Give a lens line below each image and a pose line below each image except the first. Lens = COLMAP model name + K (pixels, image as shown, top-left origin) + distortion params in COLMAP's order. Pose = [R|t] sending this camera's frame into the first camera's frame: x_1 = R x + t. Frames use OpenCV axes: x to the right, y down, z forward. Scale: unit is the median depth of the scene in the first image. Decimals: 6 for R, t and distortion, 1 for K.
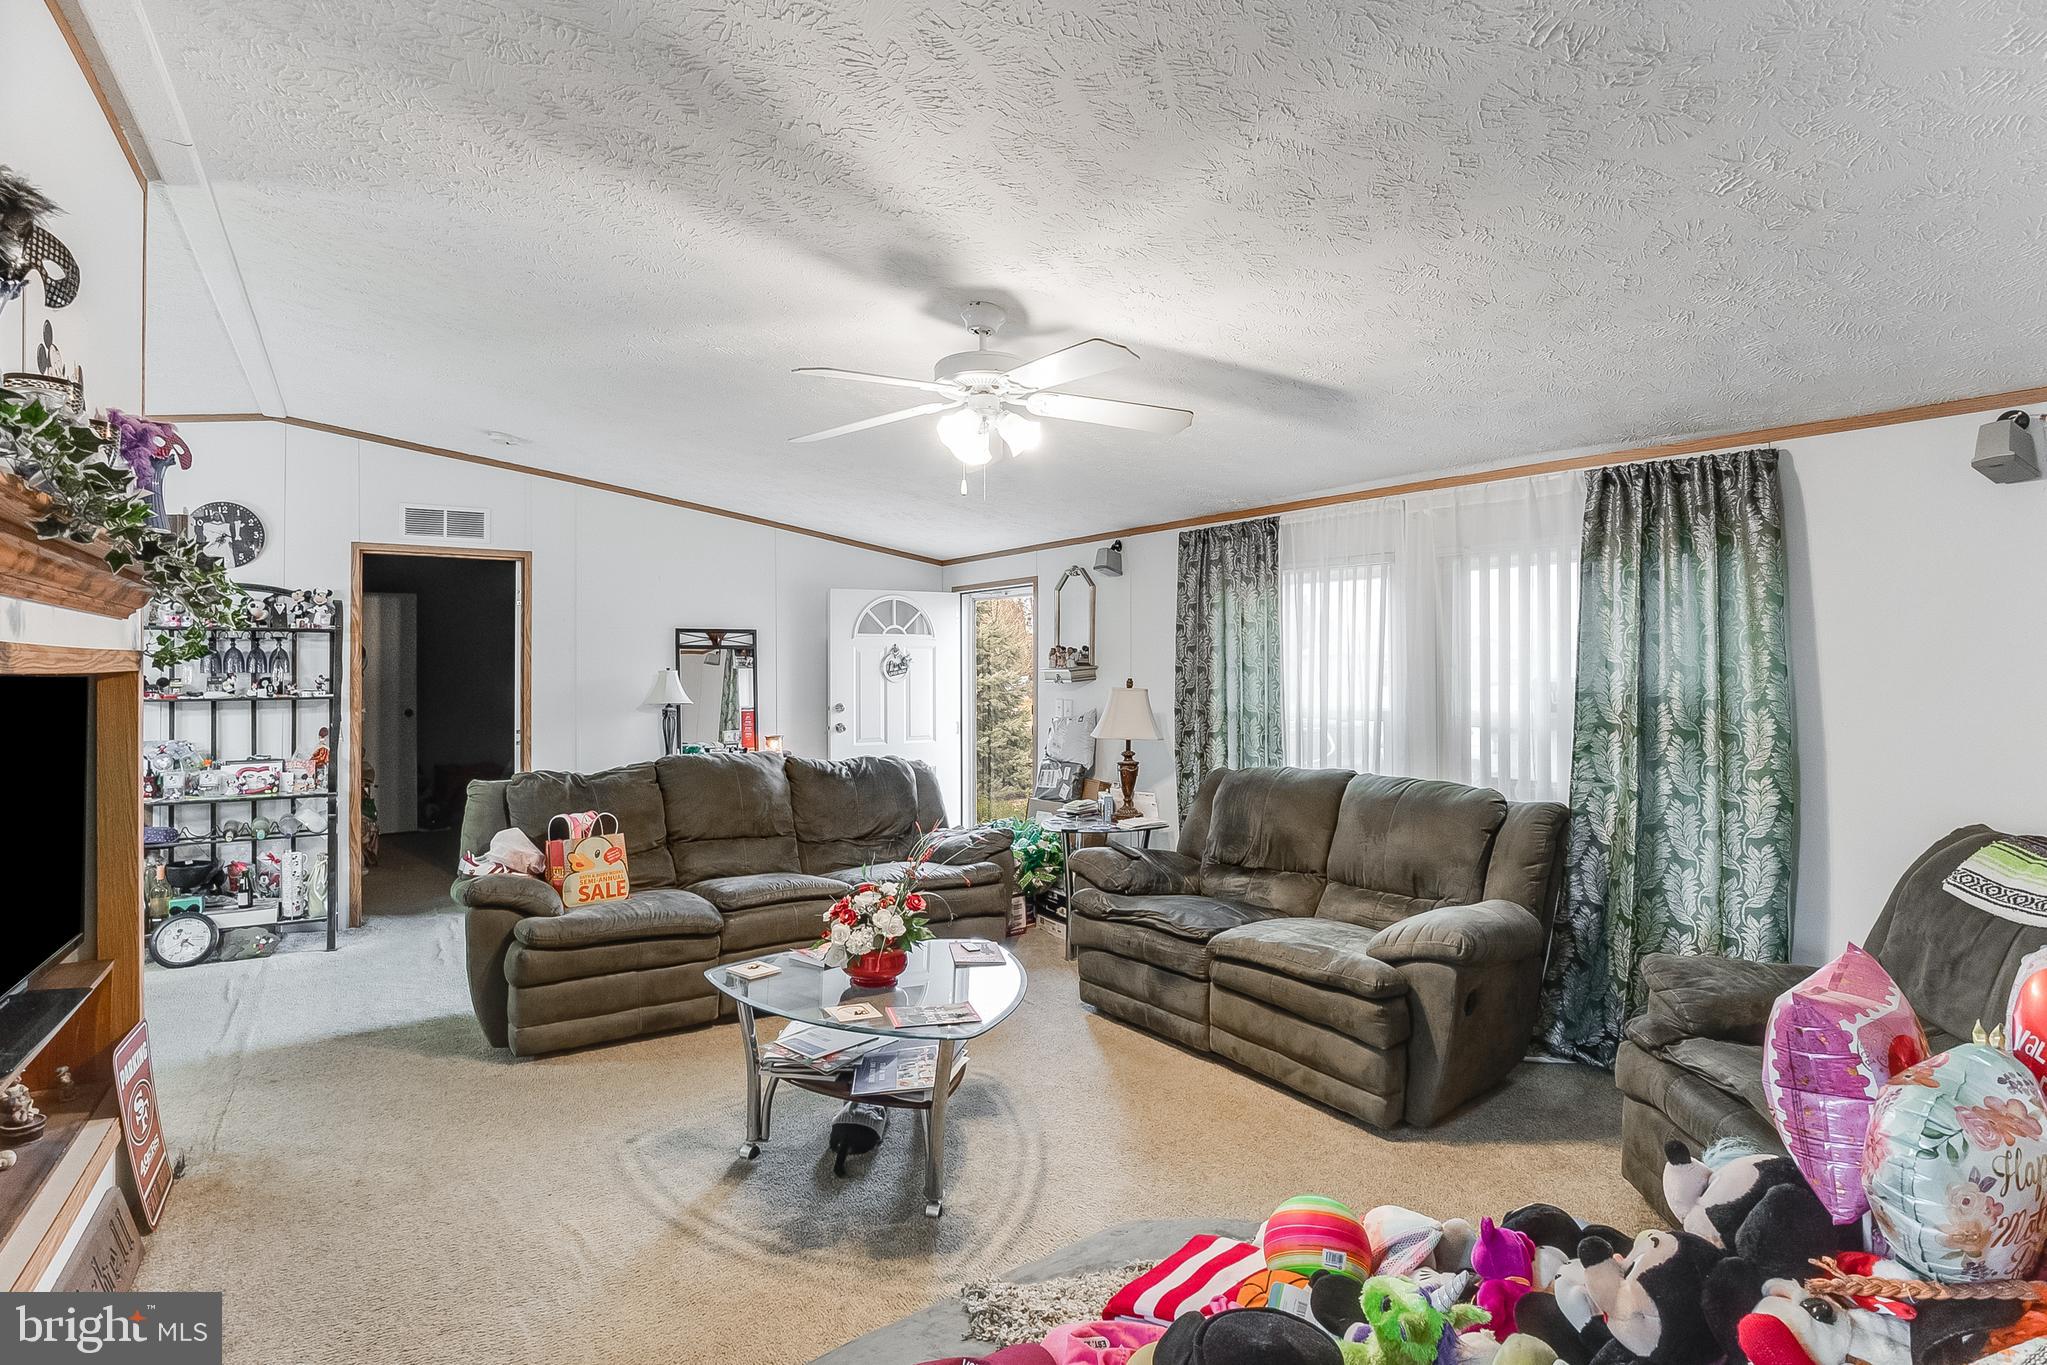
lens RADIAL K [[978.3, 0, 1002.7], [0, 978.3, 669.4], [0, 0, 1]] dist [-0.066978, 0.009898]
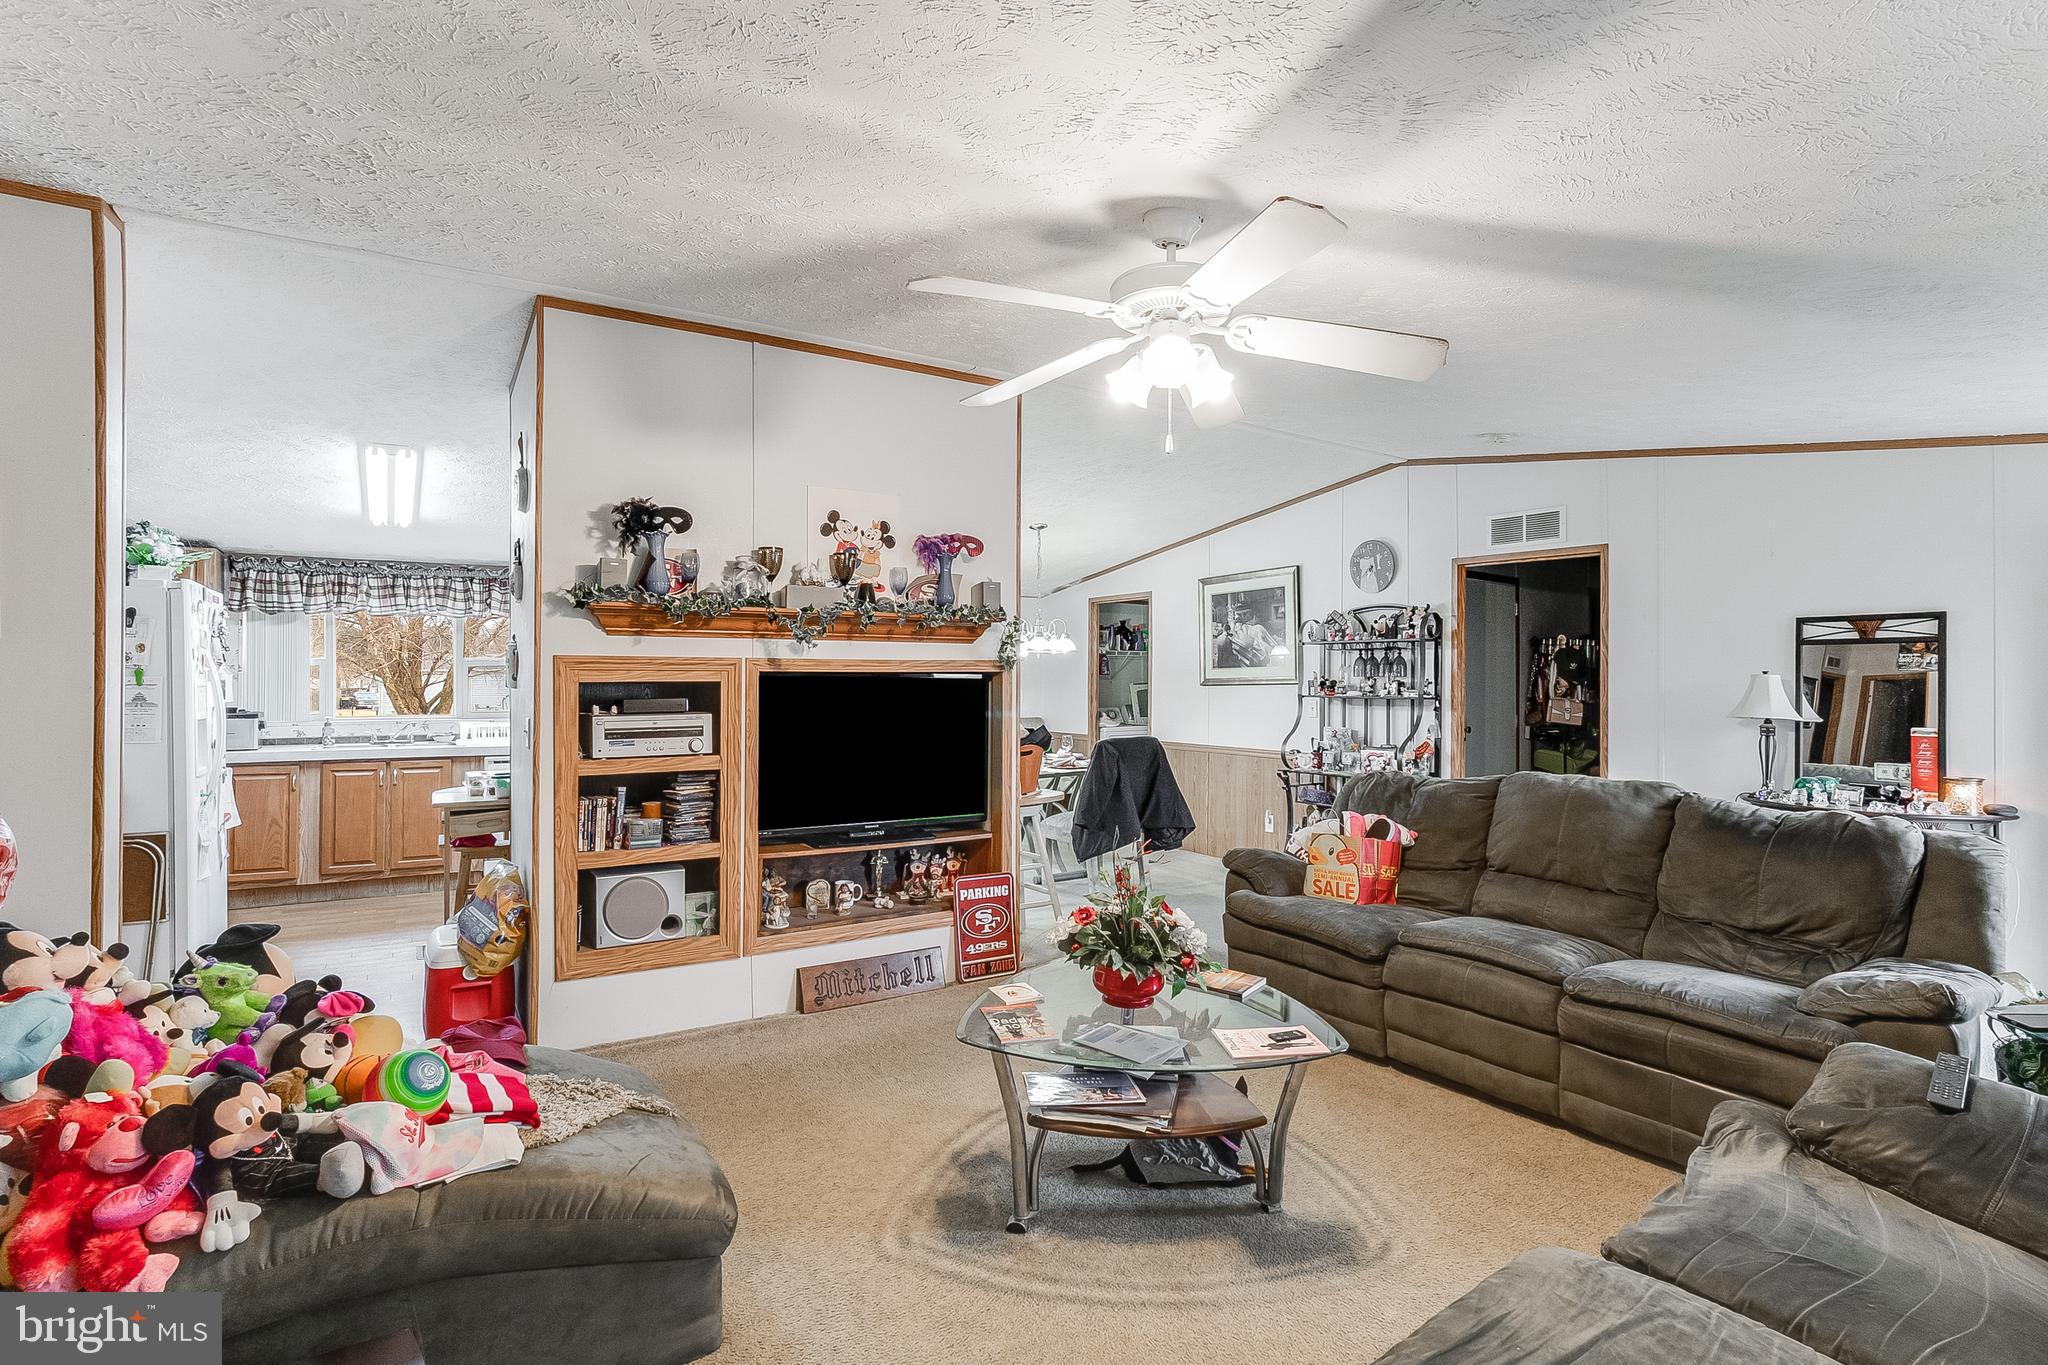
lens RADIAL K [[978.8, 0, 1068.1], [0, 978.8, 696.9], [0, 0, 1]] dist [-0.066978, 0.009898]
pose [[0.012681, 0.021188, -0.999695, 0.471174], [-0.001106, 0.999775, 0.021176, 0.004389], [0.999919, 0.000837, 0.012702, 0.550110]]
